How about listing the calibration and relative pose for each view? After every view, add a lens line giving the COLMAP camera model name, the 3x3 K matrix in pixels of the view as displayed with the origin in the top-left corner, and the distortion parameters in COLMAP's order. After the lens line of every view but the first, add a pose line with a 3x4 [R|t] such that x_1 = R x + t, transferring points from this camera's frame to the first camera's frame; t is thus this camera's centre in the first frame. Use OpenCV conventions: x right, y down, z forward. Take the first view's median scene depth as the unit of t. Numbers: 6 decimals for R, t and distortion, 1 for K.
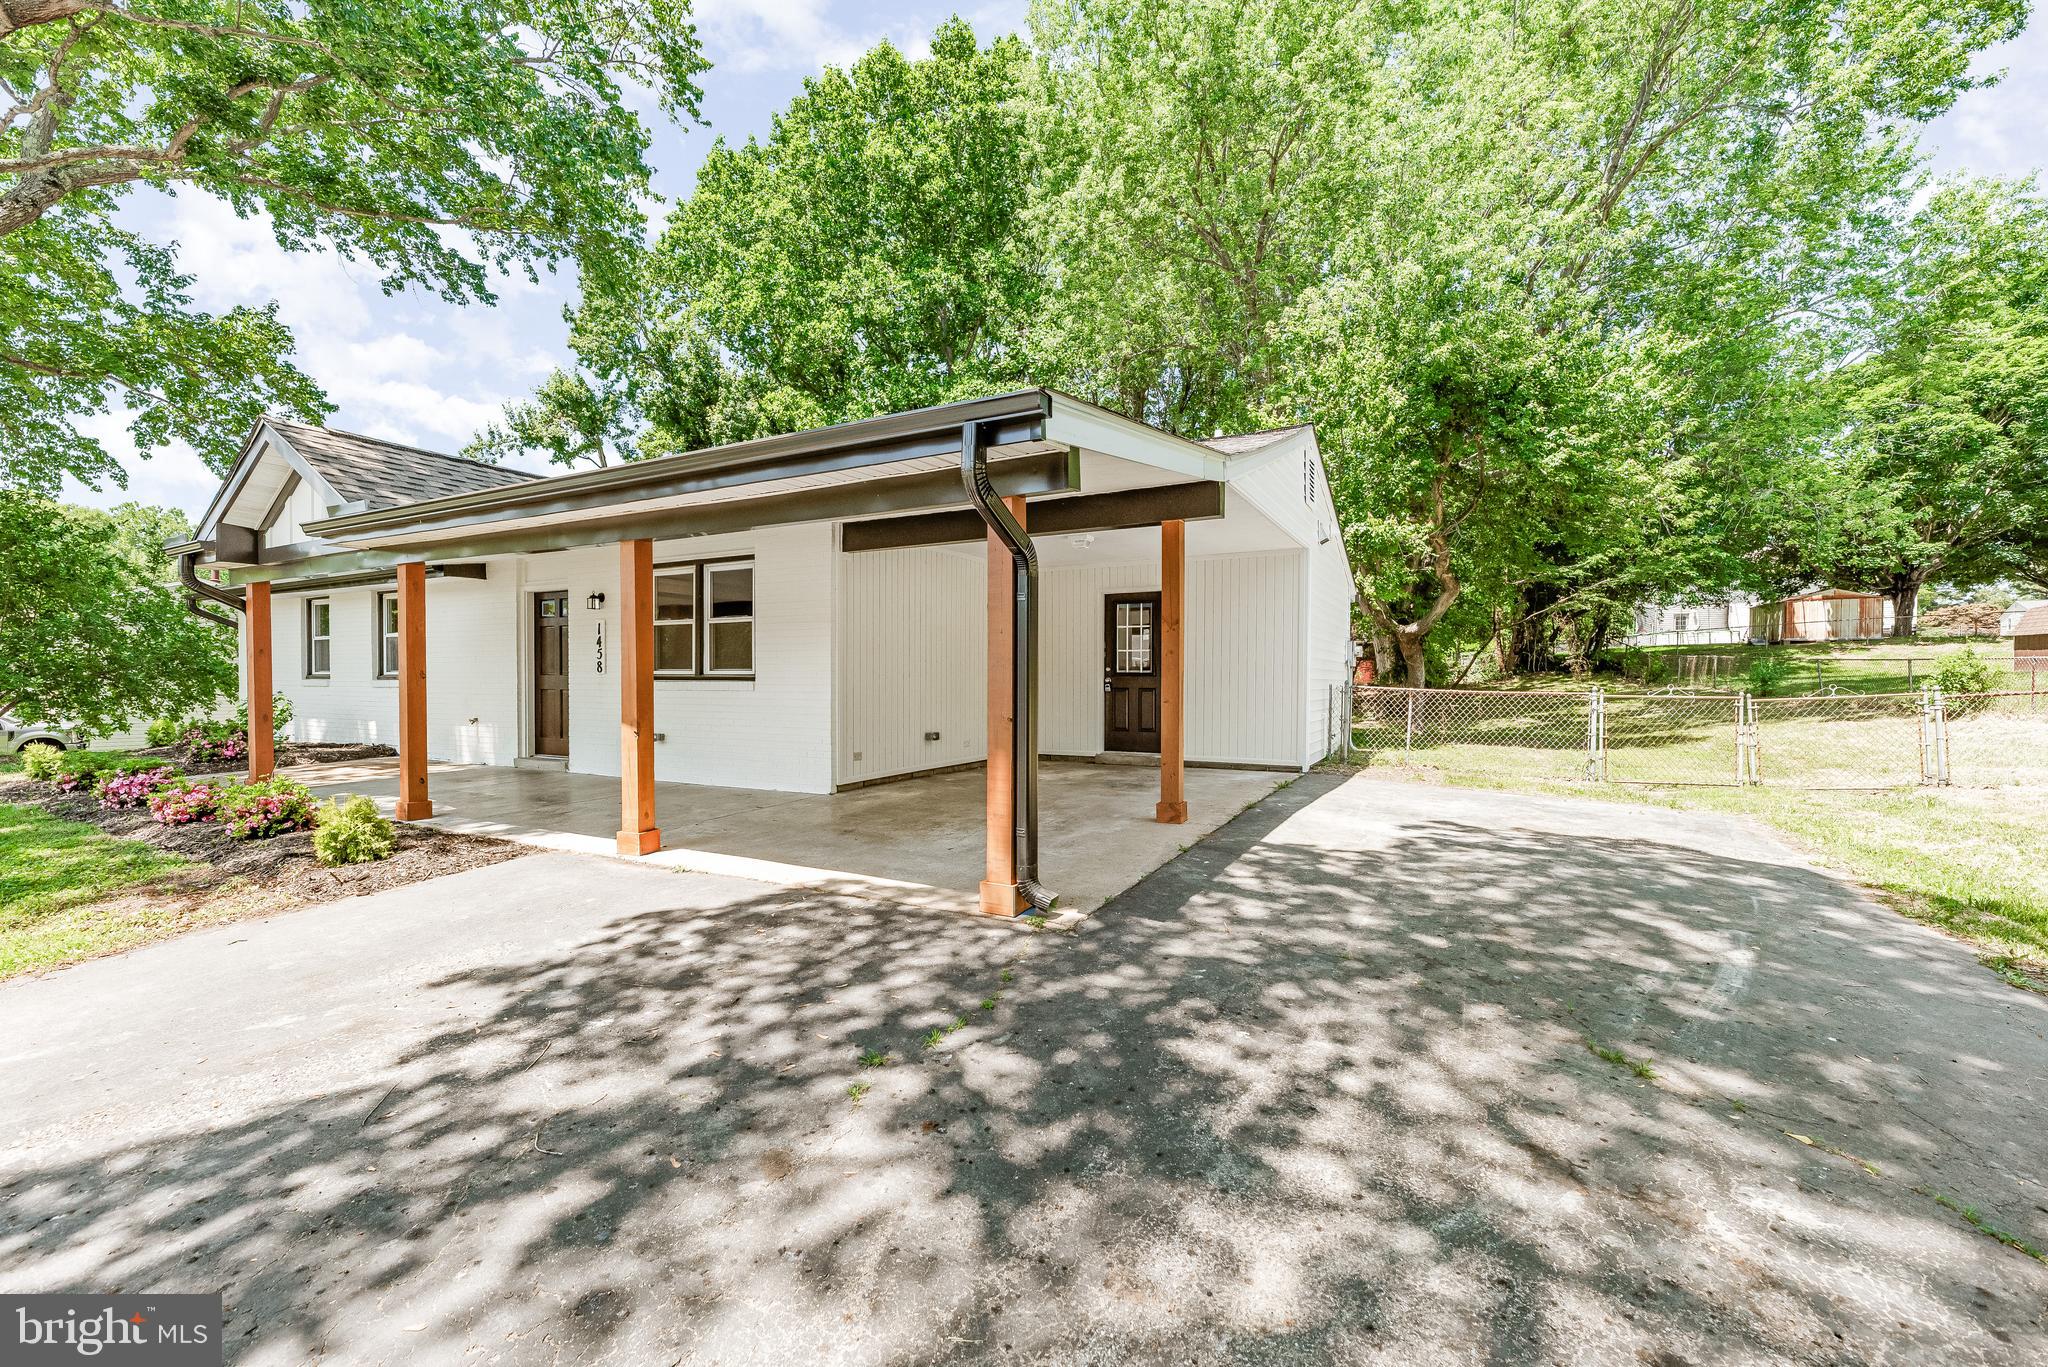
lens RADIAL K [[833.6, 0, 1029.1], [0, 833.6, 686.7], [0, 0, 1]] dist [-0.000457, -0.000718]
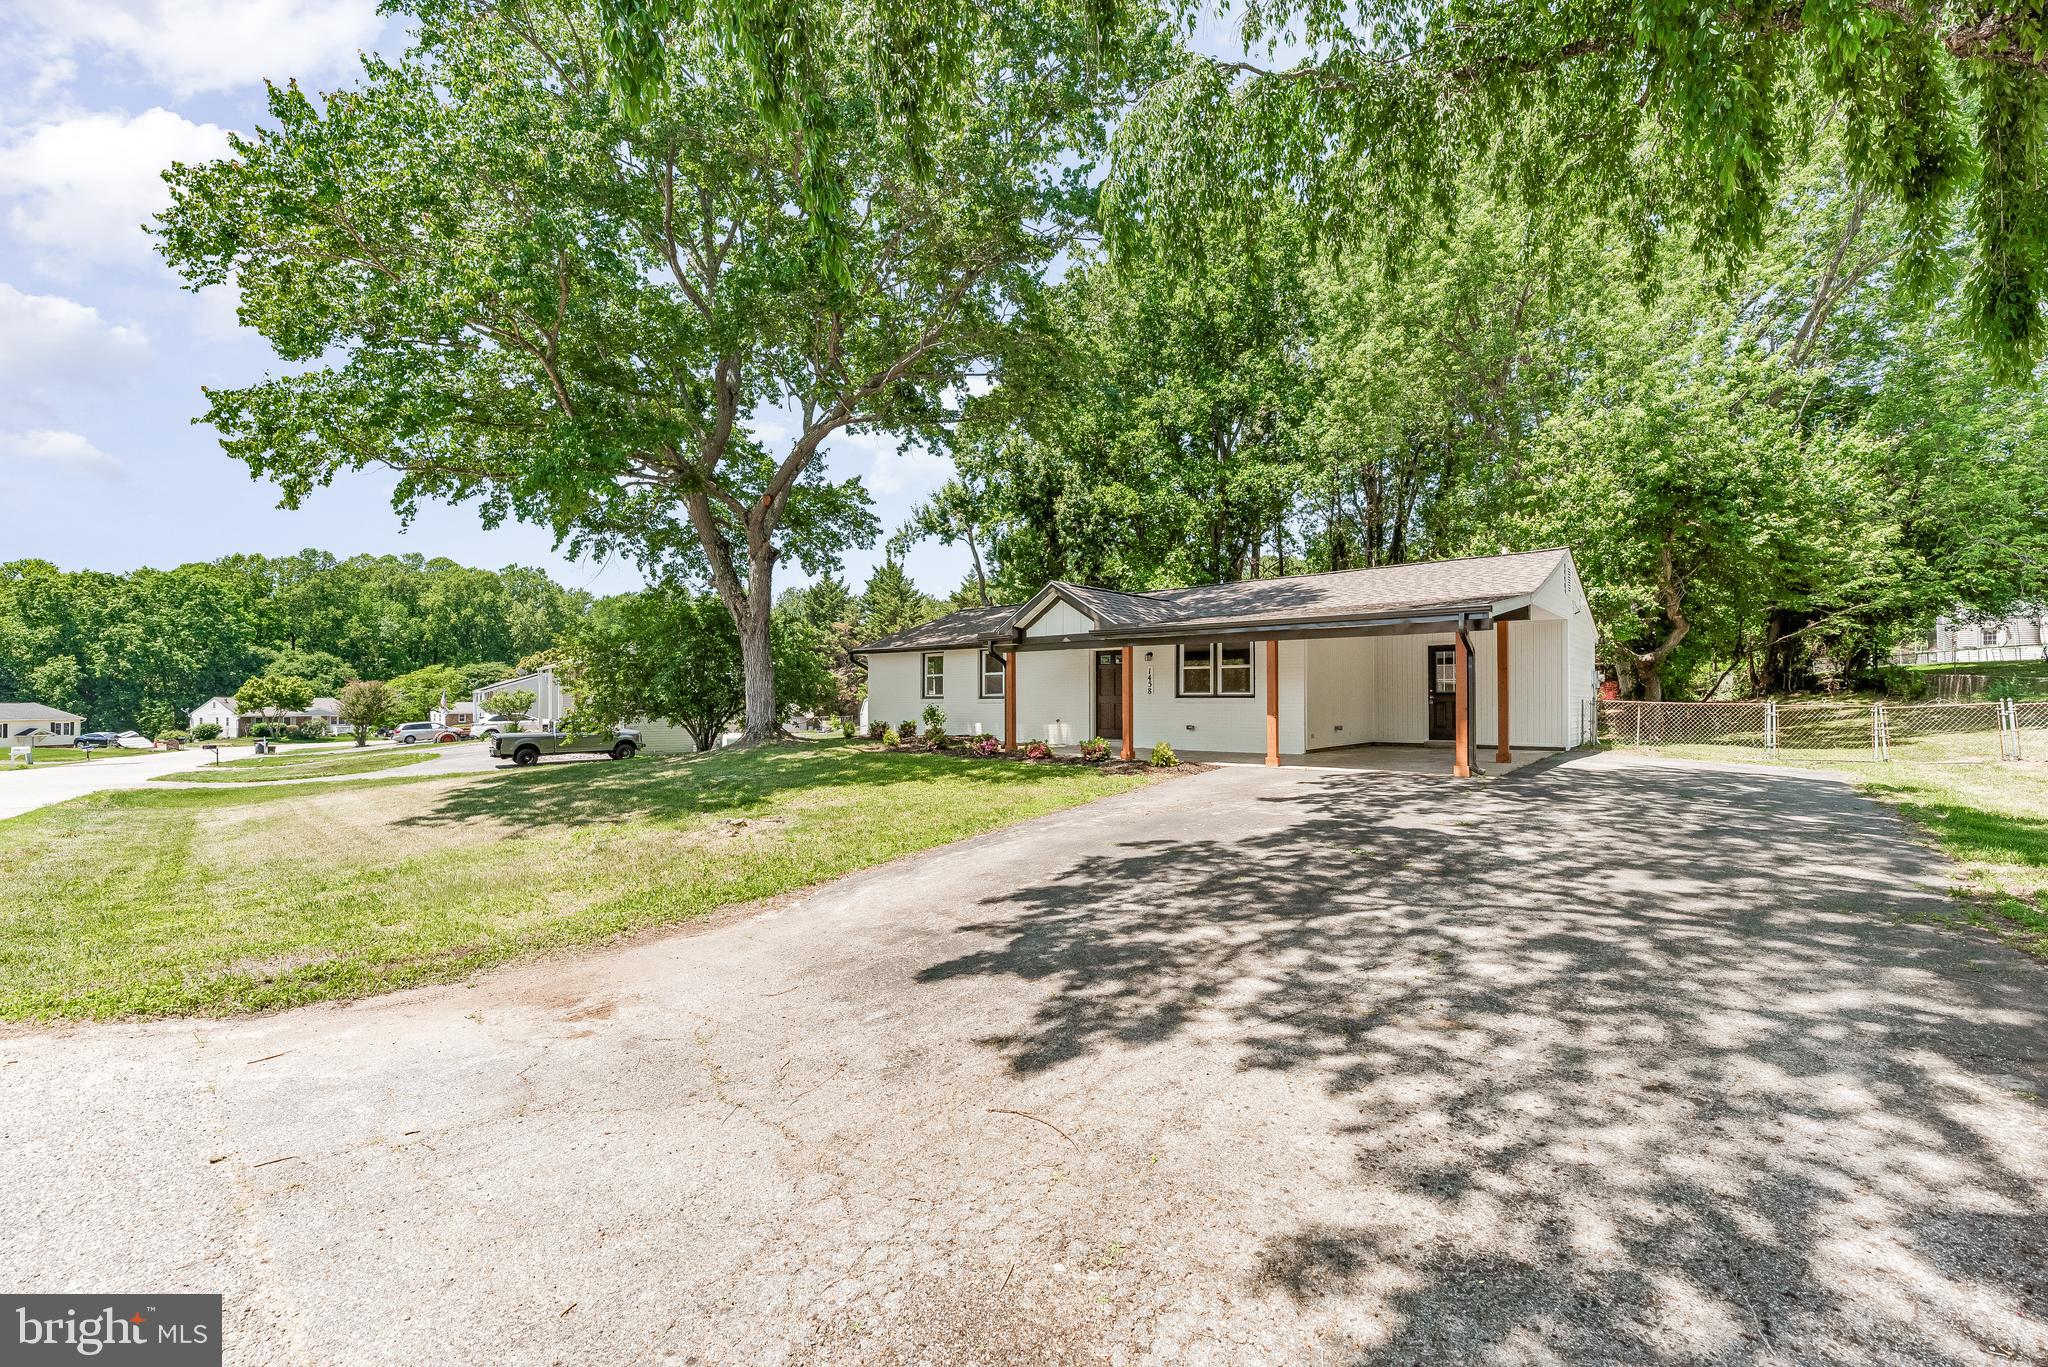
lens RADIAL K [[833.6, 0, 1021.3], [0, 833.6, 682.8], [0, 0, 1]] dist [-0.000457, -0.000718]
pose [[0.973240, -0.006797, -0.229691, -0.204071], [-0.000155, 0.999543, -0.030237, 0.008601], [0.229791, 0.029463, 0.972794, -0.516367]]
